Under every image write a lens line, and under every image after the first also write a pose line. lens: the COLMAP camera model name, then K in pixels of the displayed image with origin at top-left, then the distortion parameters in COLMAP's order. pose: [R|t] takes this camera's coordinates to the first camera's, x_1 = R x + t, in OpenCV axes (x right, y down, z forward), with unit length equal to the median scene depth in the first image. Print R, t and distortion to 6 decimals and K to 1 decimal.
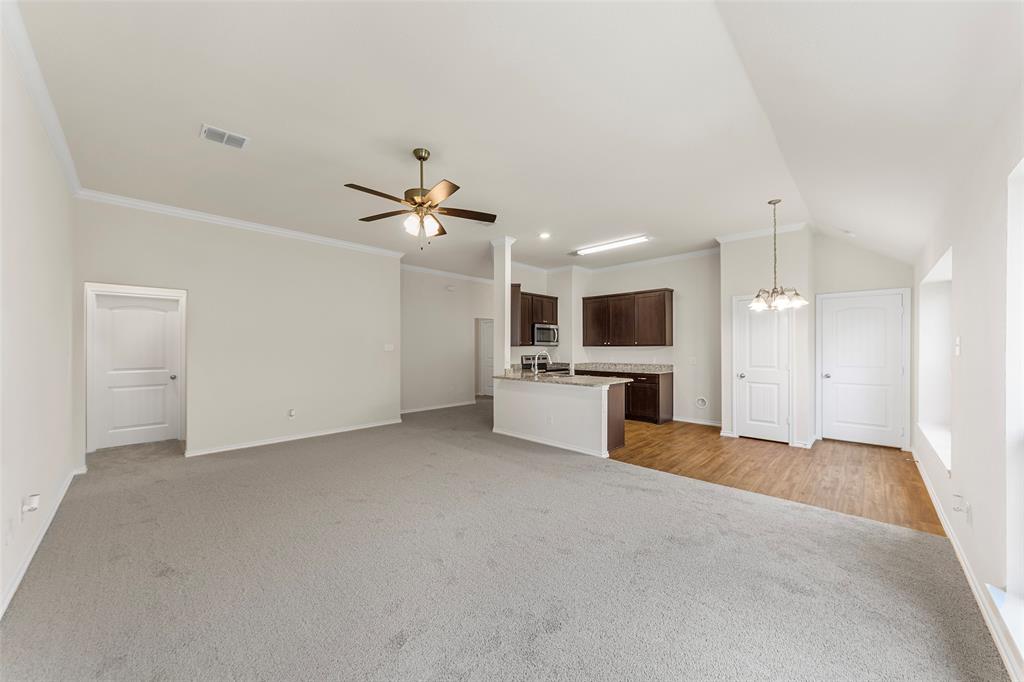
lens RADIAL K [[363.0, 0, 511.6], [0, 363.0, 346.6], [0, 0, 1]] dist [-0.000830, -0.000164]
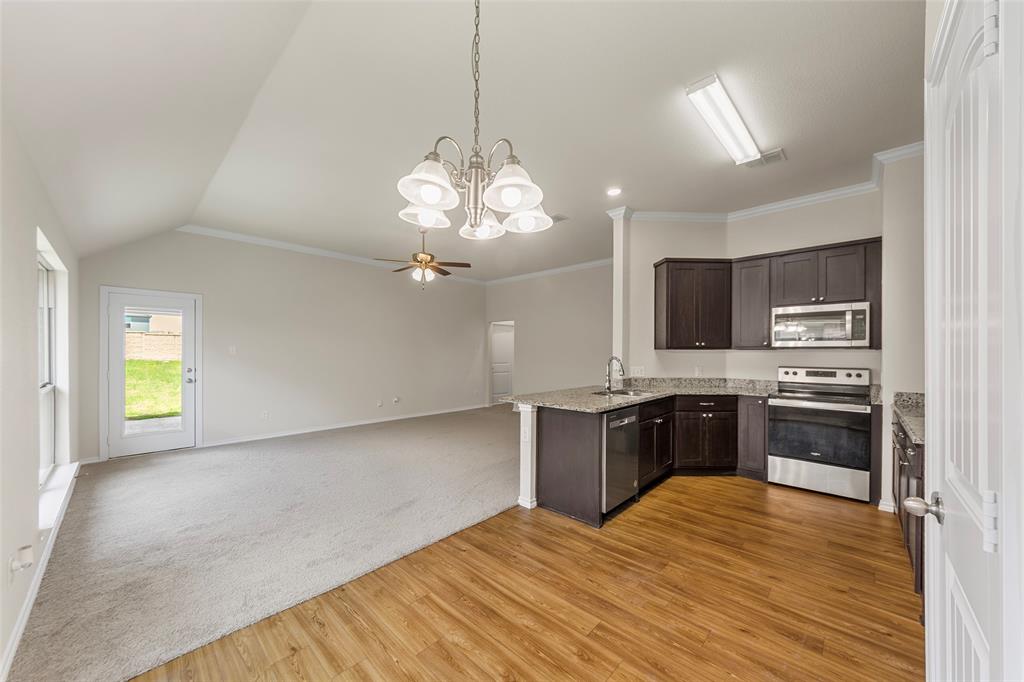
lens RADIAL K [[367.0, 0, 511.5], [0, 367.0, 350.6], [0, 0, 1]] dist [-0.000368, 0.000019]
pose [[0.028059, -0.004746, -0.999595, 0.813752], [-0.001760, 0.999987, -0.004797, 0.005477], [0.999605, 0.001894, 0.028050, 0.797768]]
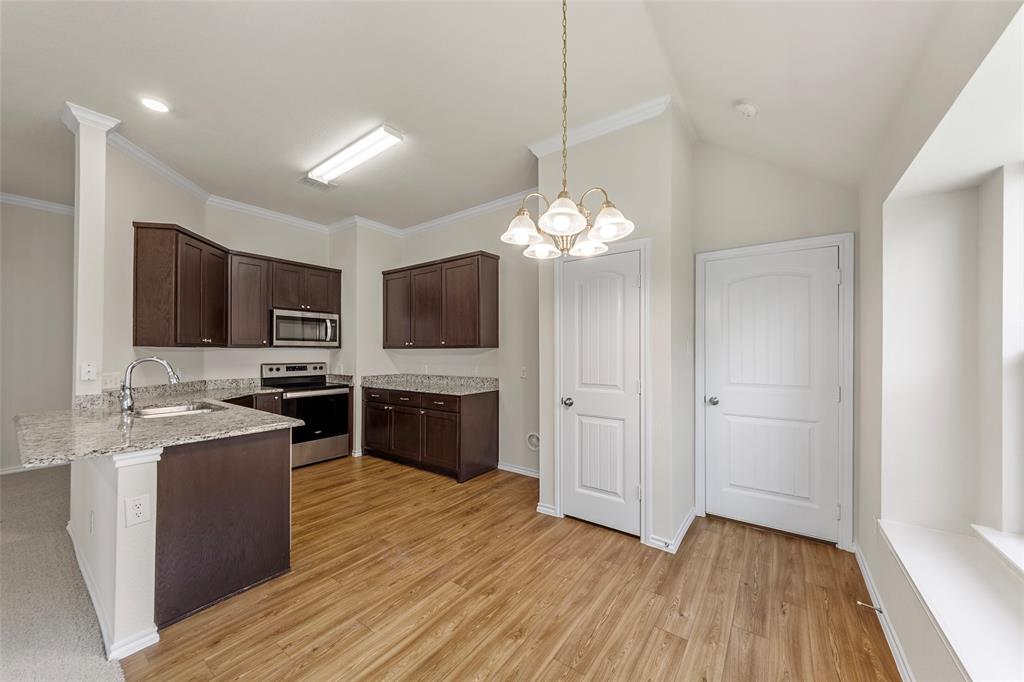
lens RADIAL K [[367.0, 0, 511.5], [0, 367.0, 350.6], [0, 0, 1]] dist [-0.000368, 0.000019]
pose [[0.989818, 0.000354, 0.142337, 0.482366], [-0.000018, 0.999997, -0.002360, 0.006316], [-0.142337, 0.002333, 0.989815, 0.487269]]
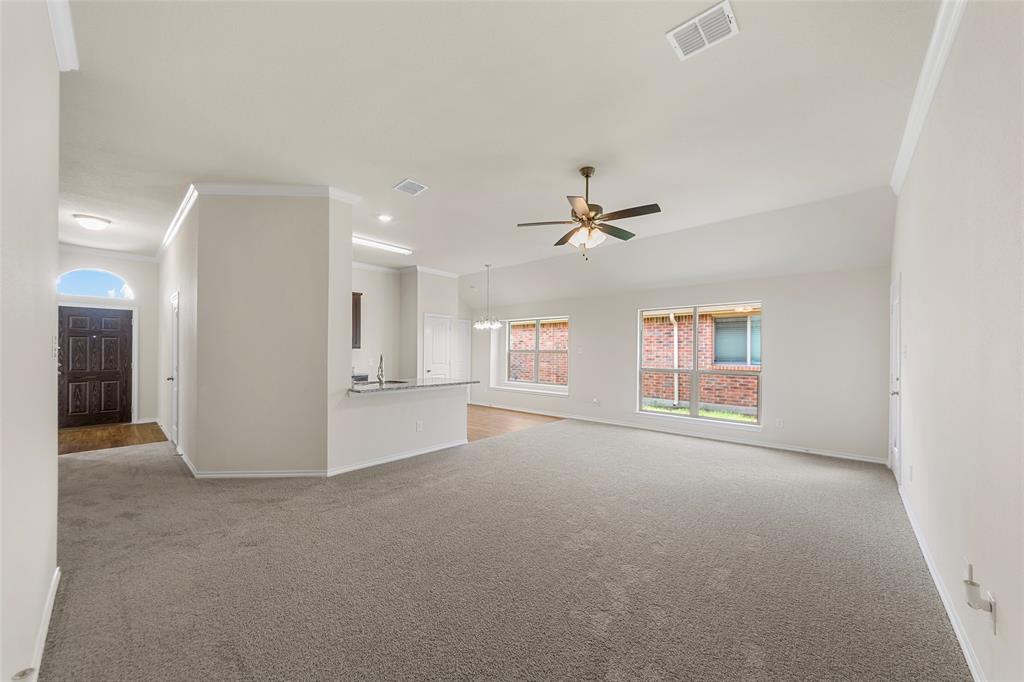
lens RADIAL K [[367.0, 0, 511.5], [0, 367.0, 350.6], [0, 0, 1]] dist [-0.000368, 0.000019]
pose [[-0.035913, -0.001111, 0.999354, -0.794484], [-0.005912, 0.999982, 0.000899, 0.001174], [-0.999337, -0.005876, -0.035919, 0.739752]]
